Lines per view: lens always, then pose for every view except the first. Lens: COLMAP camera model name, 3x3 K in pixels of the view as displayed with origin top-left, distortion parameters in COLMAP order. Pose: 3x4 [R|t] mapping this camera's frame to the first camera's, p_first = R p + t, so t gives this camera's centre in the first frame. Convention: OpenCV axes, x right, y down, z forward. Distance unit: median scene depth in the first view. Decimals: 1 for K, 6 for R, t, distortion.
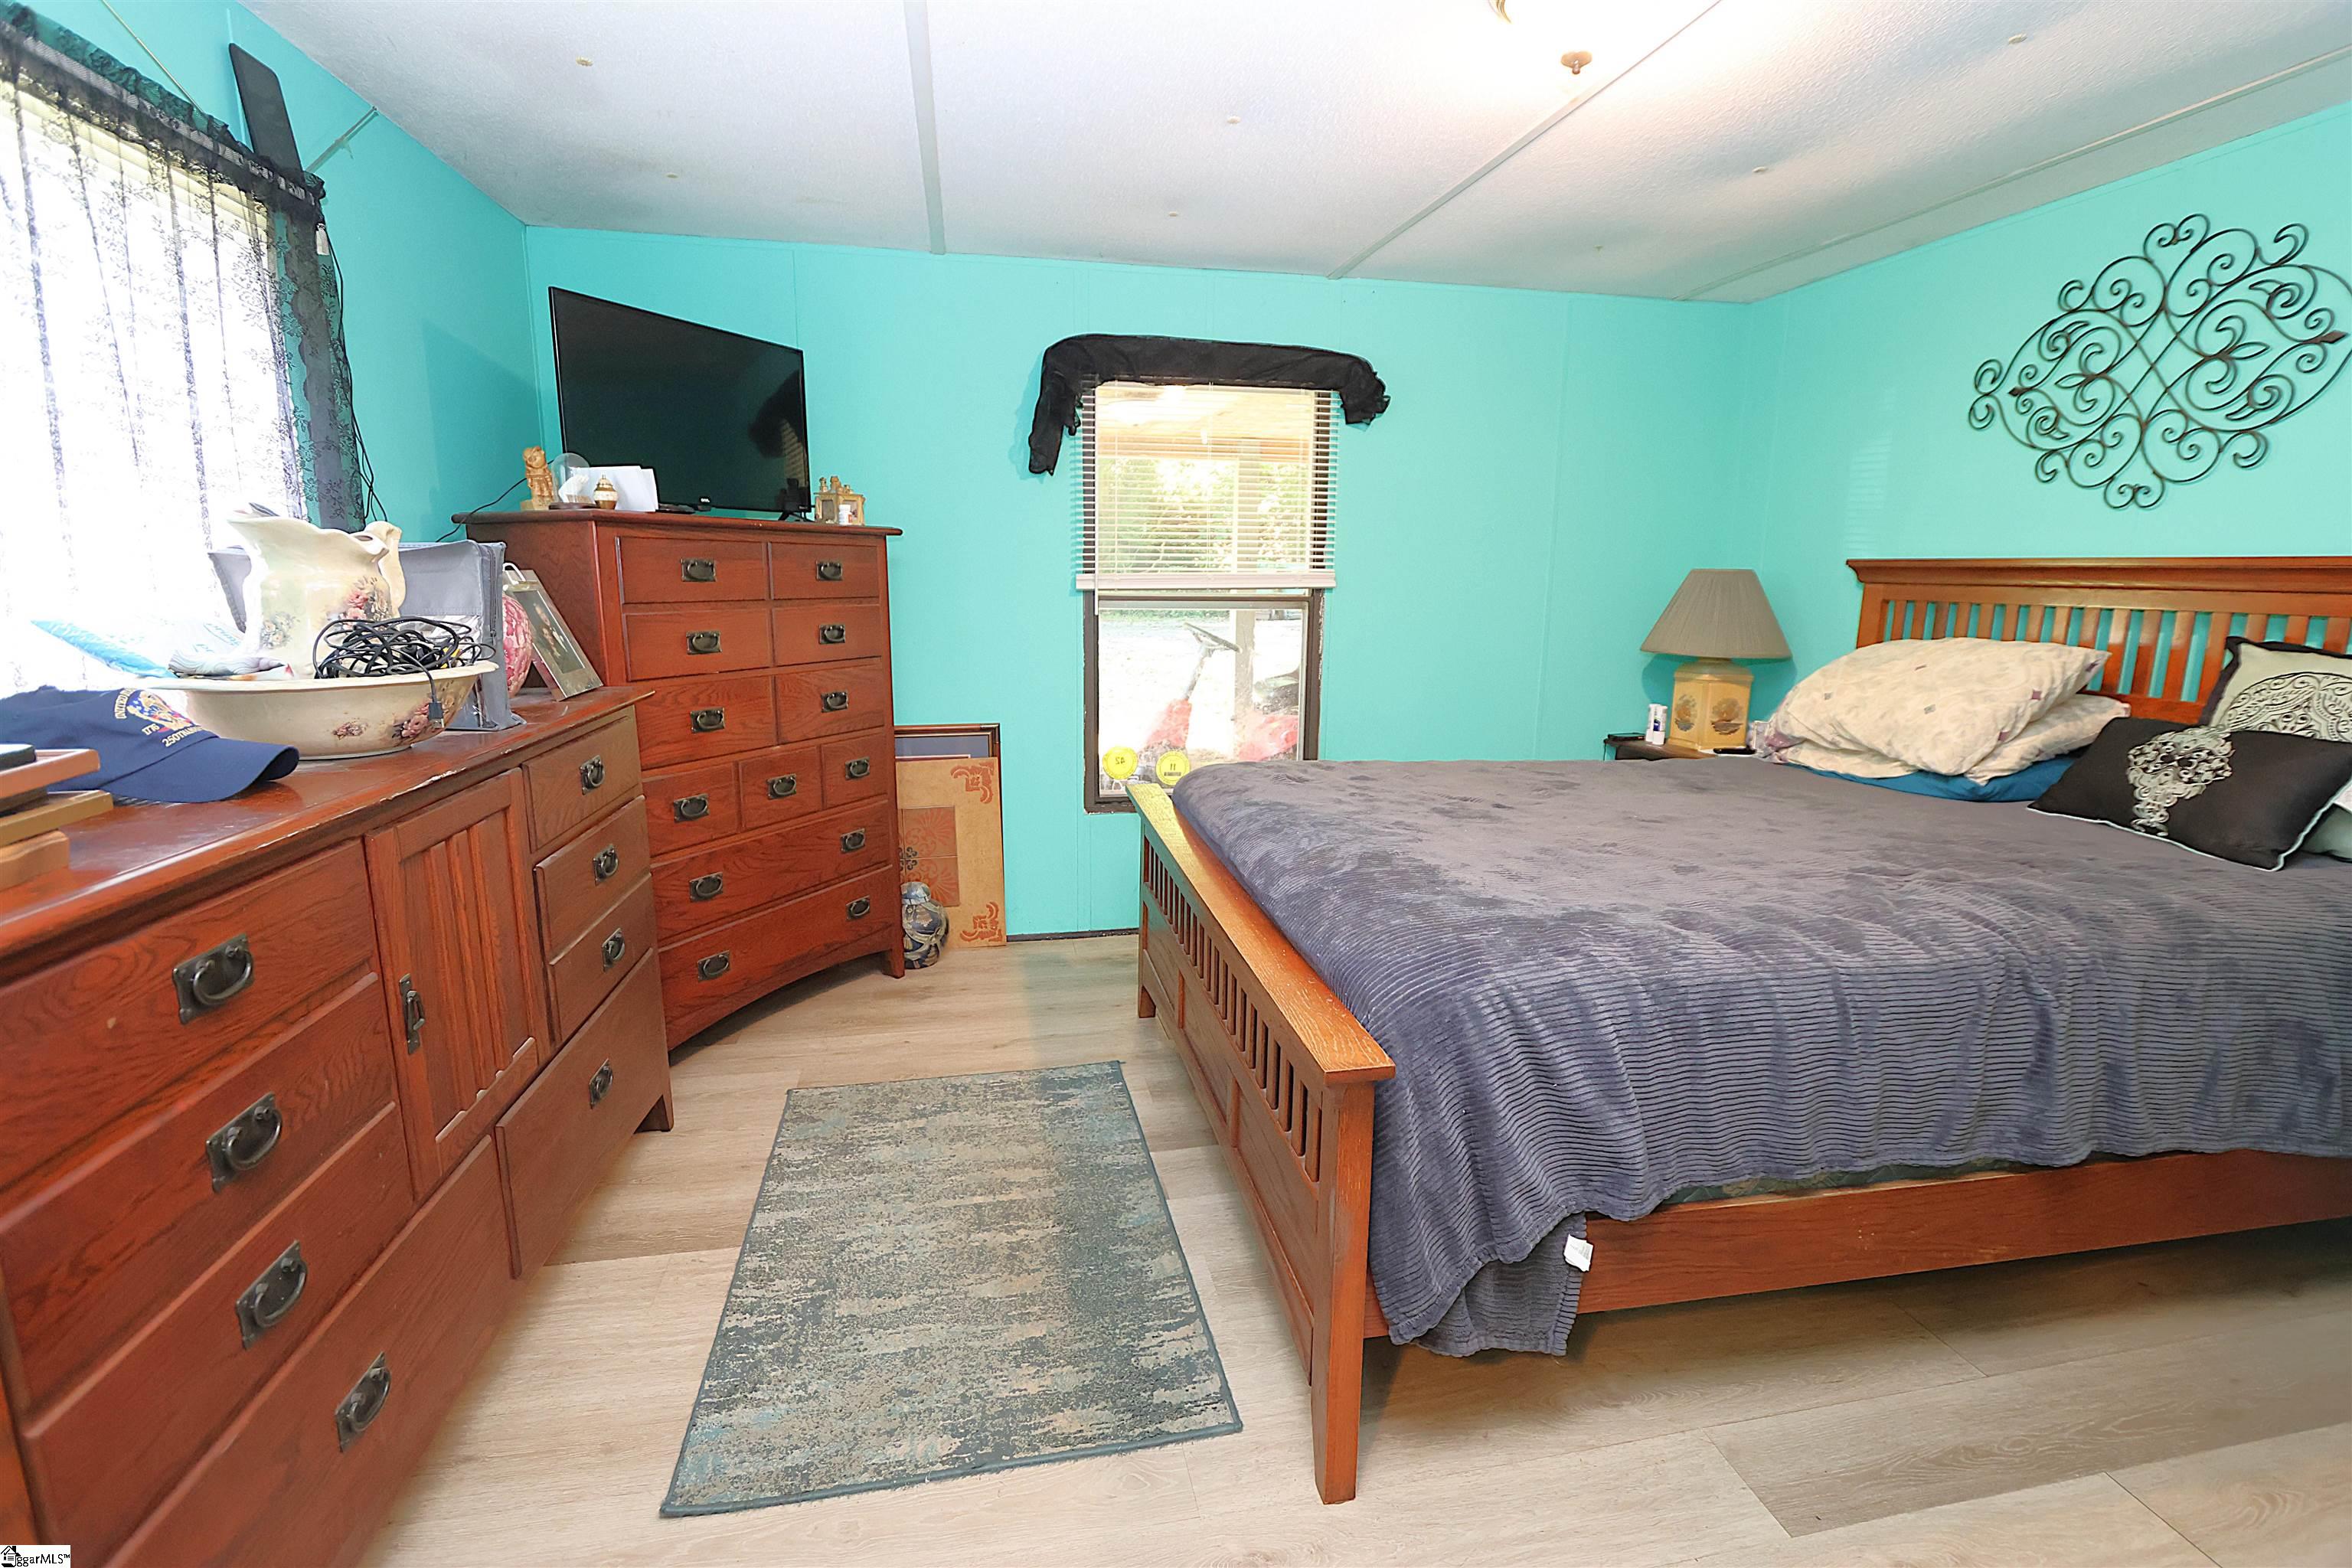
lens RADIAL K [[1076.1, 0, 1173.8], [0, 1076.1, 779.3], [0, 0, 1]] dist [-0.019509, 0.001127]
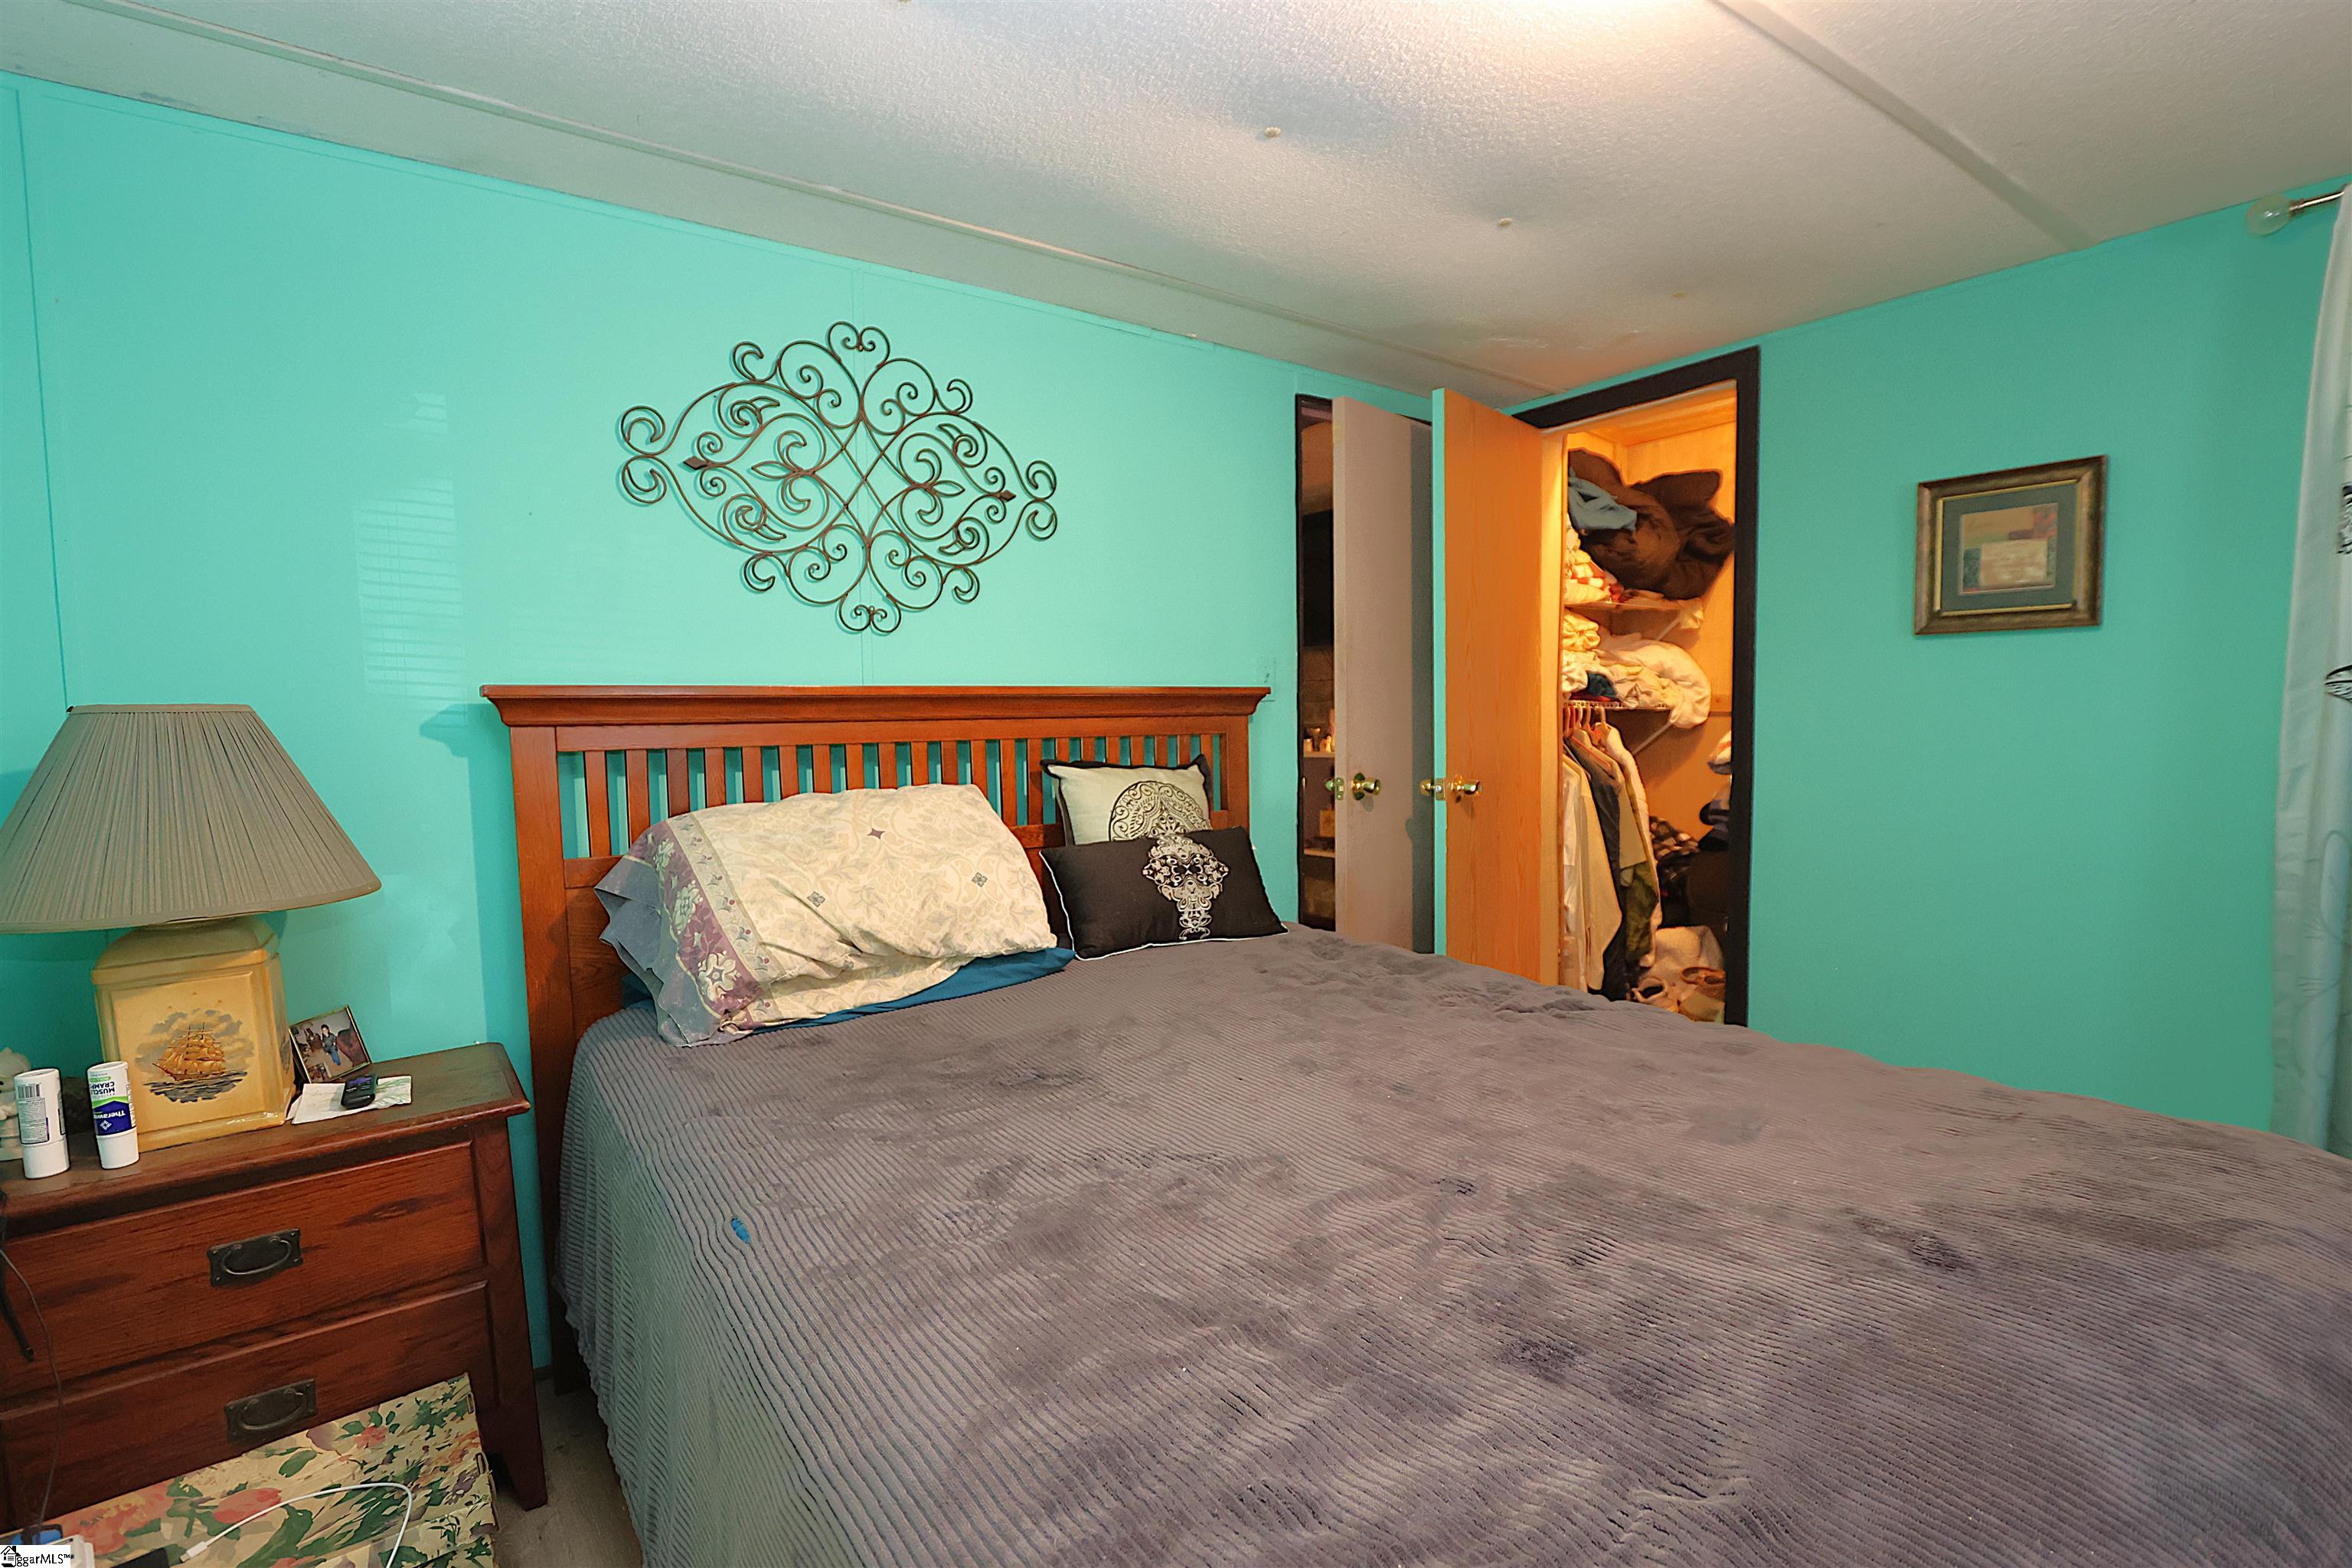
lens RADIAL K [[1114.0, 0, 1136.6], [0, 1114.0, 798.3], [0, 0, 1]] dist [-0.014238, 0.000228]
pose [[-0.410524, -0.074969, 0.908763, -0.057239], [0.181776, 0.969883, 0.162127, -0.223016], [-0.893548, 0.231748, -0.384533, 1.150936]]
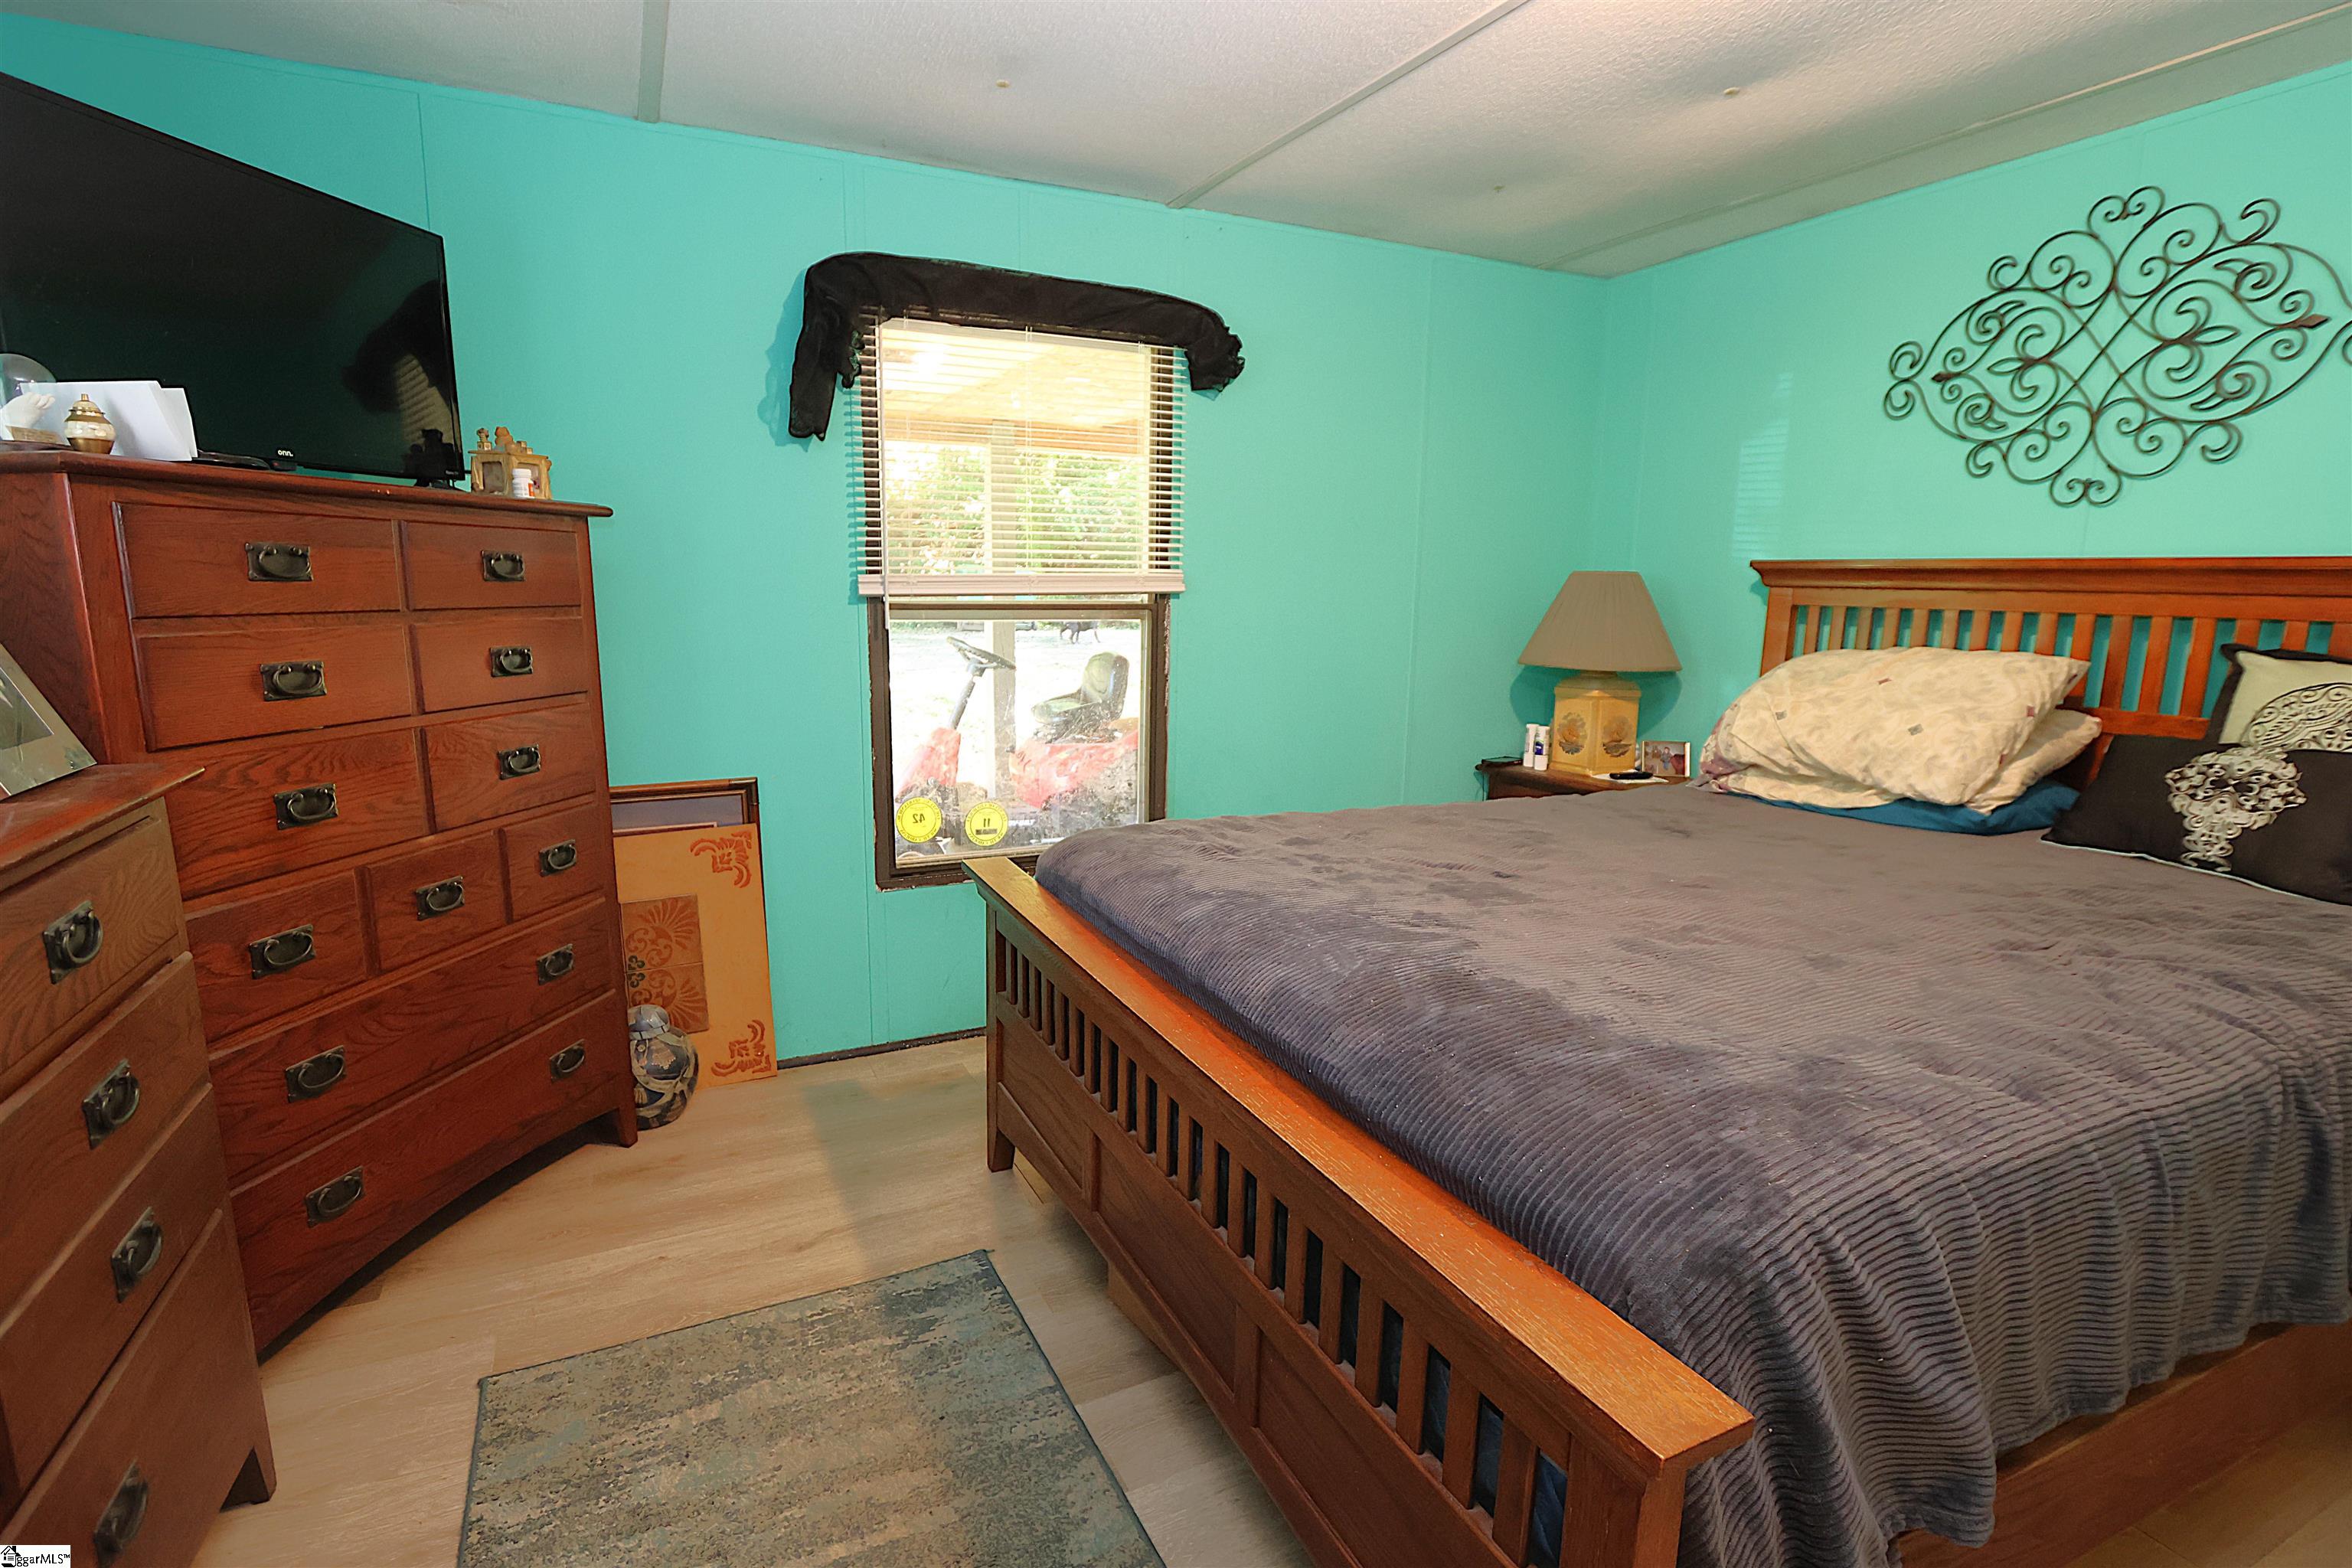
lens RADIAL K [[1137.3, 0, 1169.5], [0, 1137.3, 792.9], [0, 0, 1]] dist [-0.015744, -0.000445]
pose [[0.967053, -0.043349, 0.250856, -0.115601], [0.044502, 0.999009, 0.001078, -0.040683], [-0.250654, 0.010121, 0.968024, 0.245663]]
